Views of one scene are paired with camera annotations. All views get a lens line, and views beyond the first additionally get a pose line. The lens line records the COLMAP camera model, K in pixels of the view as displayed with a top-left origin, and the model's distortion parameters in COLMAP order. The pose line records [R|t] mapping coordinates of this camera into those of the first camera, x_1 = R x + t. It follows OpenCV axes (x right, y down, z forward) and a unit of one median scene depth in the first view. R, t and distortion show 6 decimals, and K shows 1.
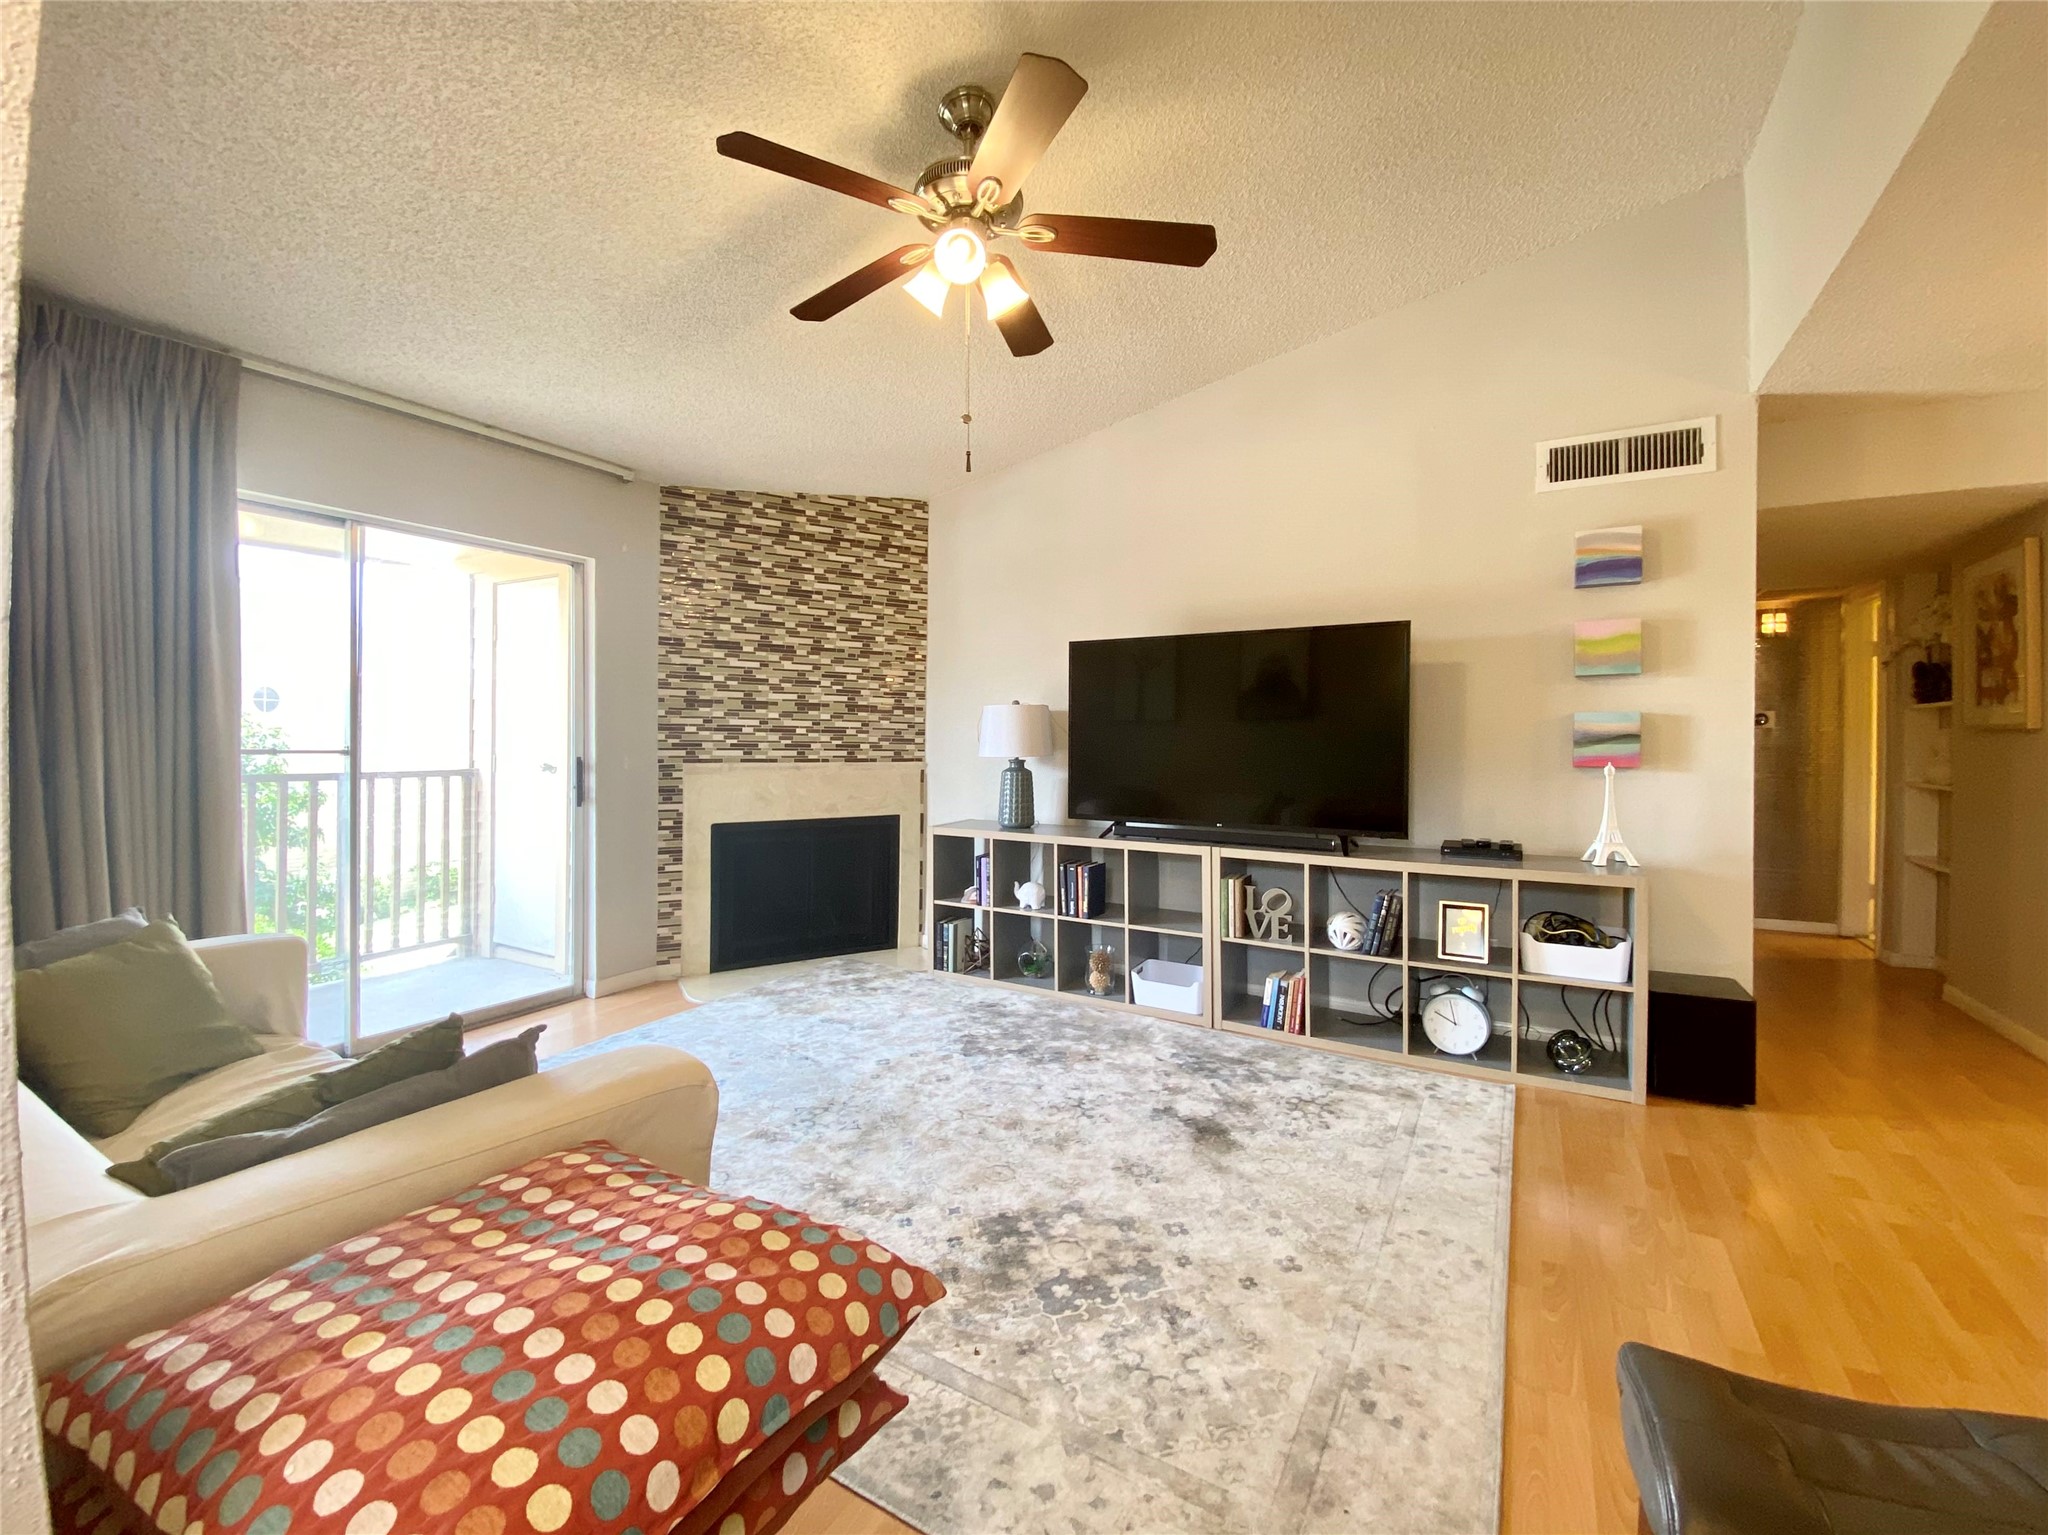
lens RADIAL K [[863.1, 0, 1007.6], [0, 863.1, 749.7], [0, 0, 1]] dist [0.066611, -0.036129]
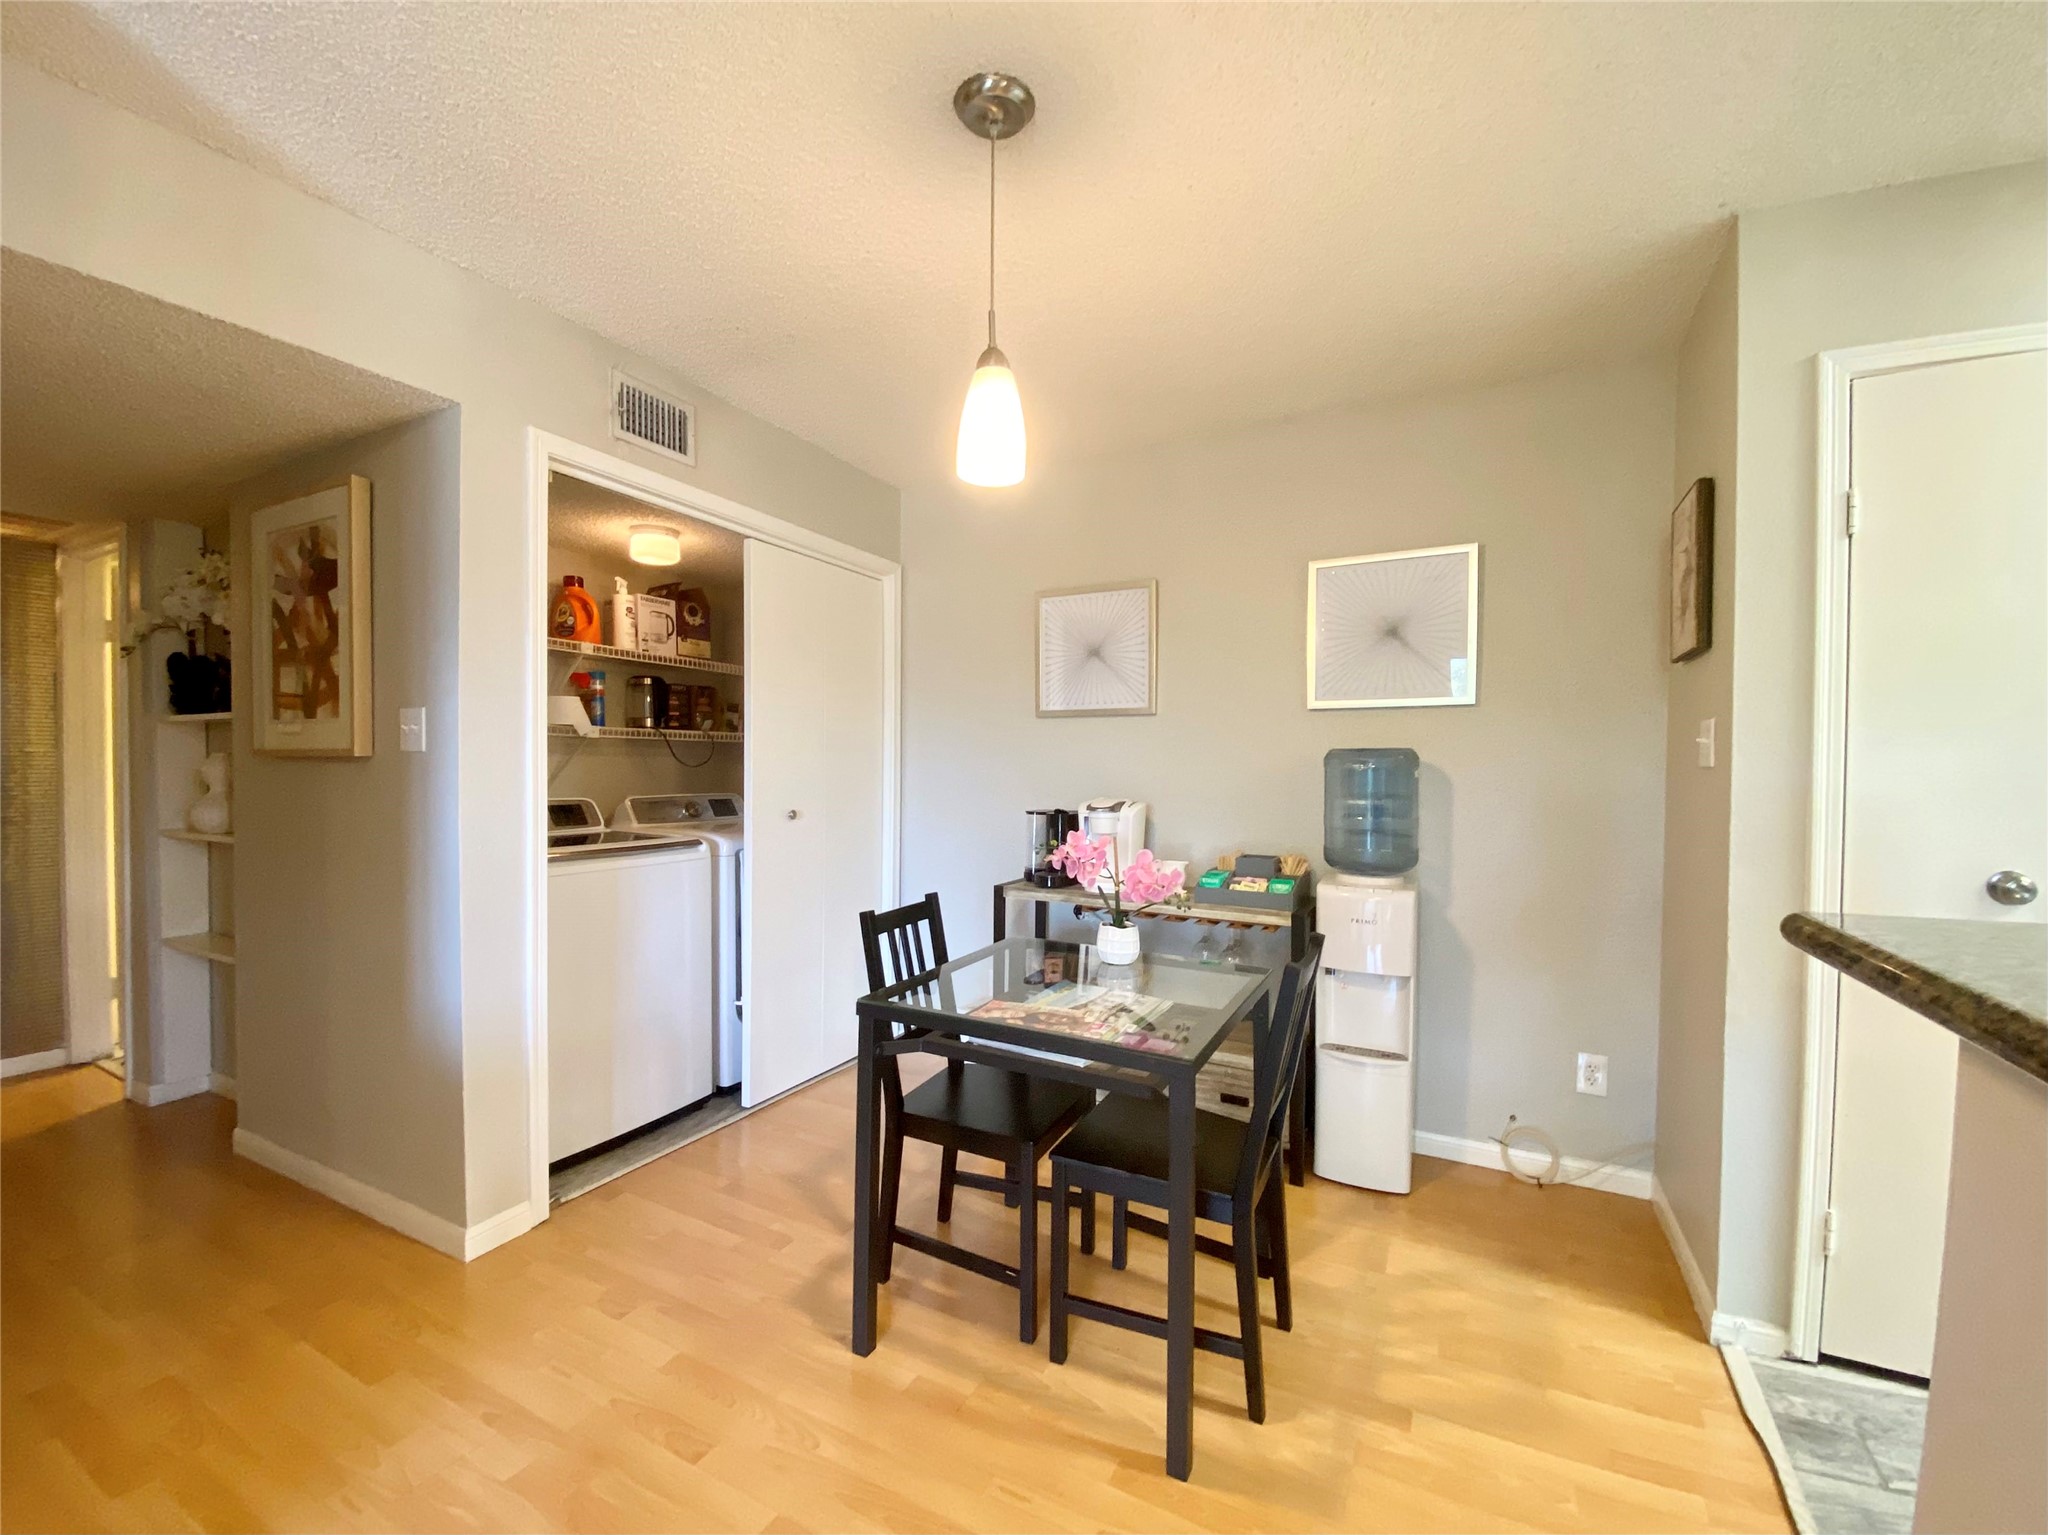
lens RADIAL K [[827.7, 0, 1016.5], [0, 827.7, 782.2], [0, 0, 1]] dist [0.000665, -0.012599]
pose [[-0.050447, -0.024617, 0.998423, 0.369758], [0.001199, 0.999694, 0.024709, -0.014390], [-0.998726, 0.002444, -0.050402, 0.392499]]
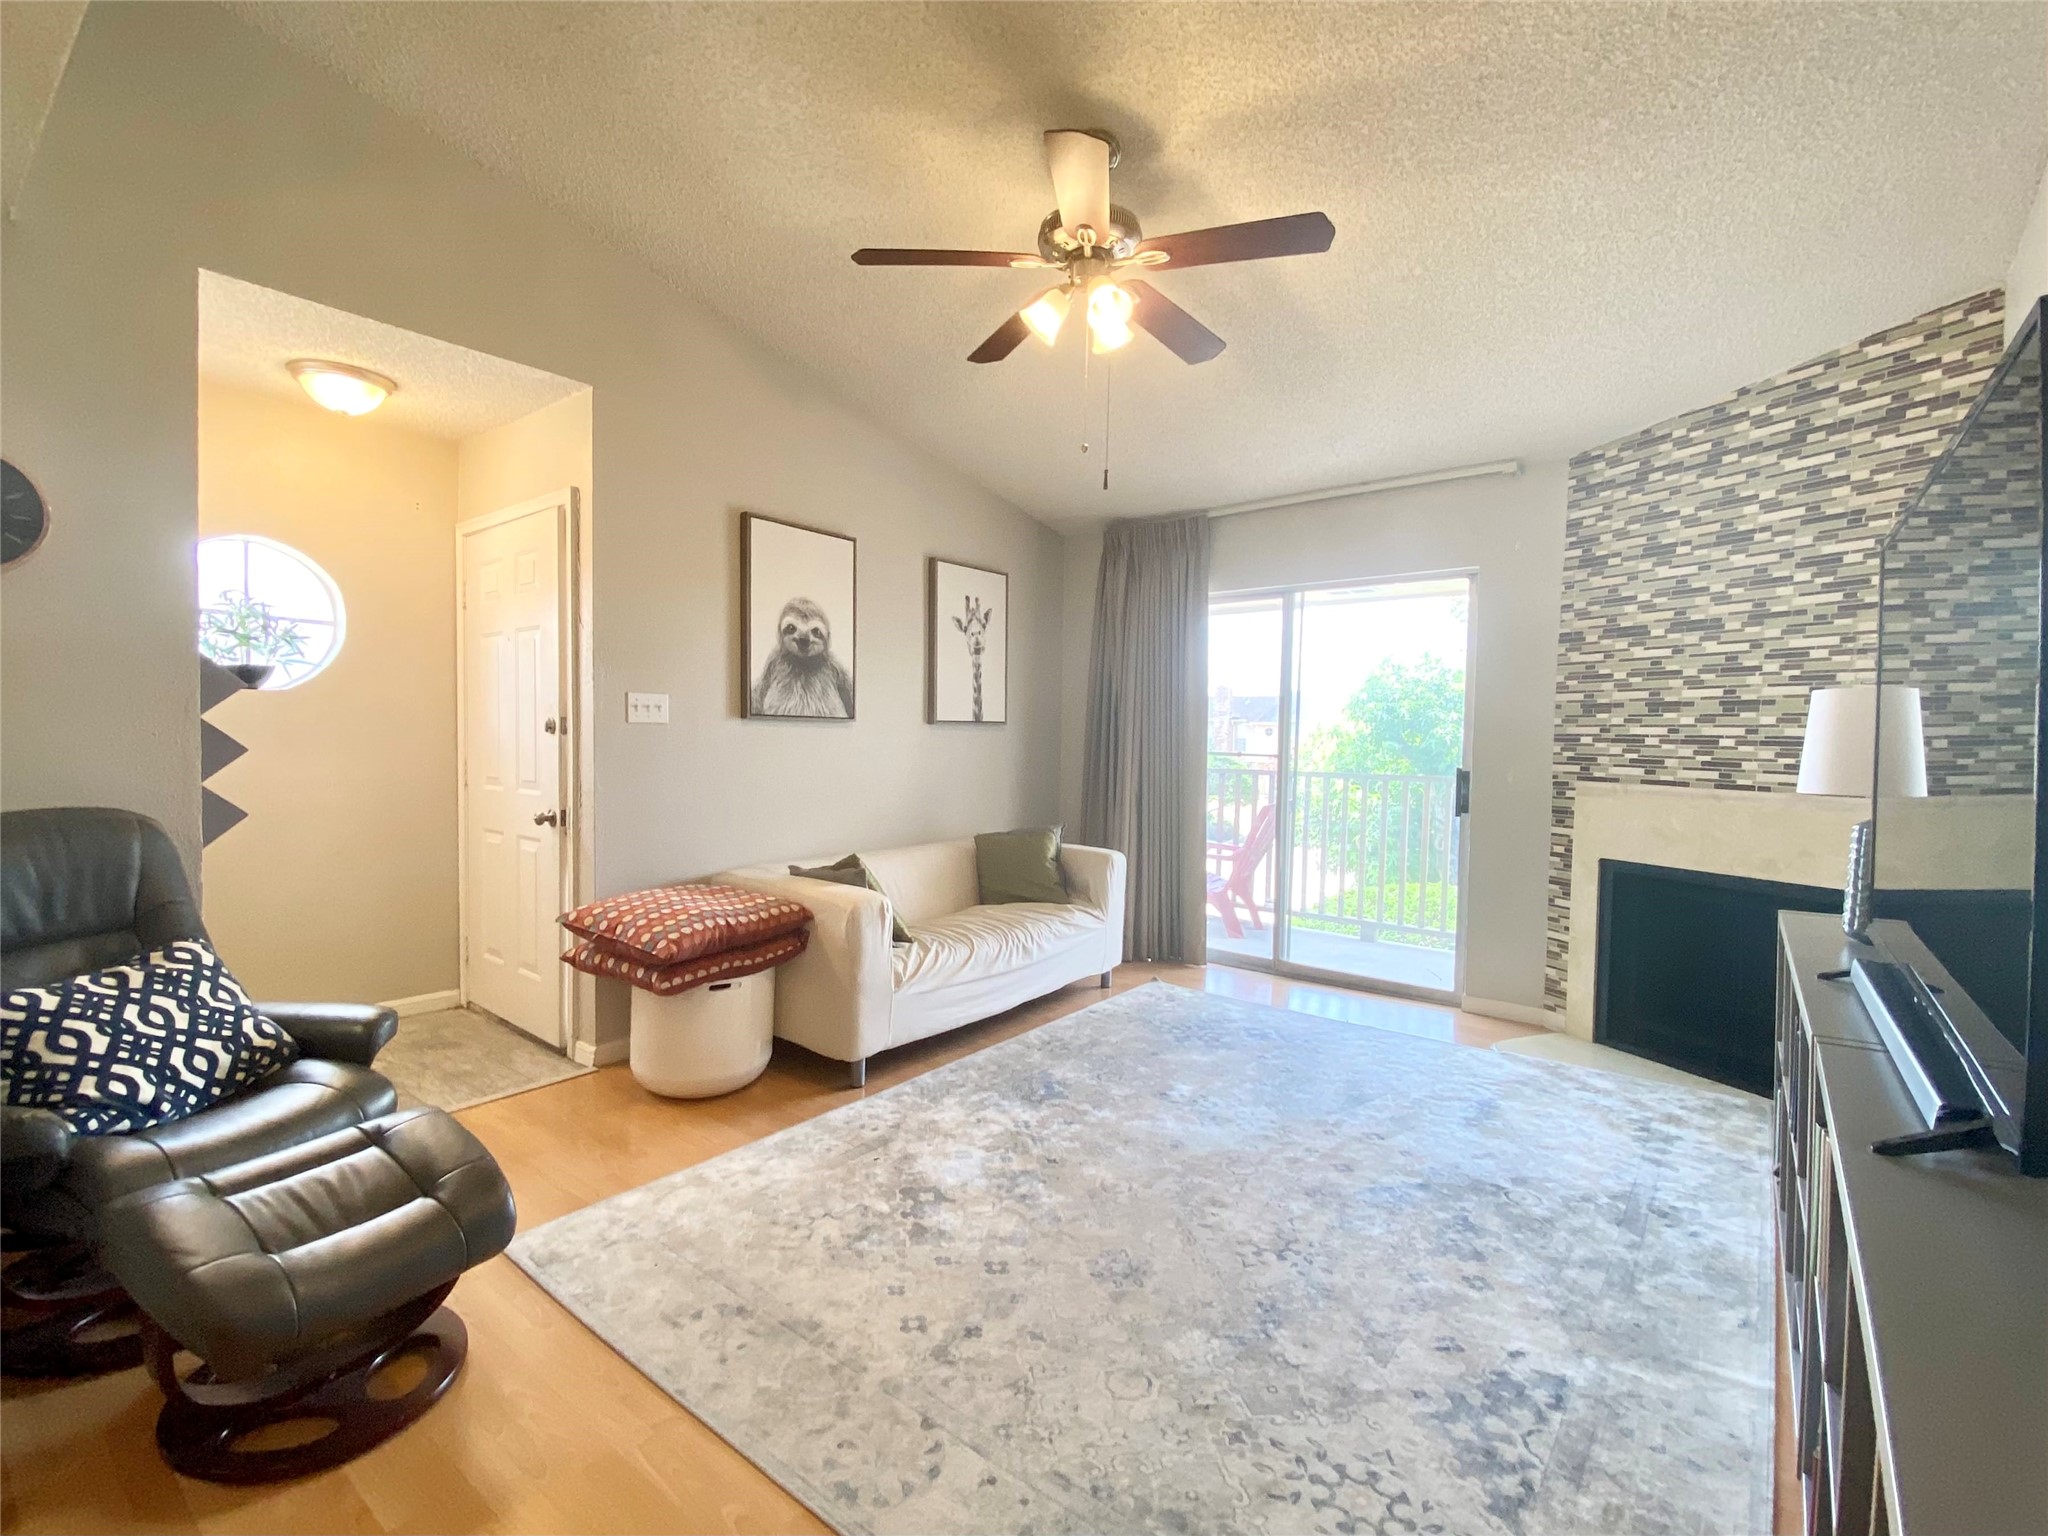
lens RADIAL K [[941.1, 0, 1016.3], [0, 941.1, 766.7], [0, 0, 1]] dist [-0.001011, -0.000289]
pose [[-0.135681, 0.025271, -0.990430, 0.599050], [-0.027323, 0.999199, 0.029237, -0.009777], [0.990376, 0.031028, -0.134882, 0.589615]]
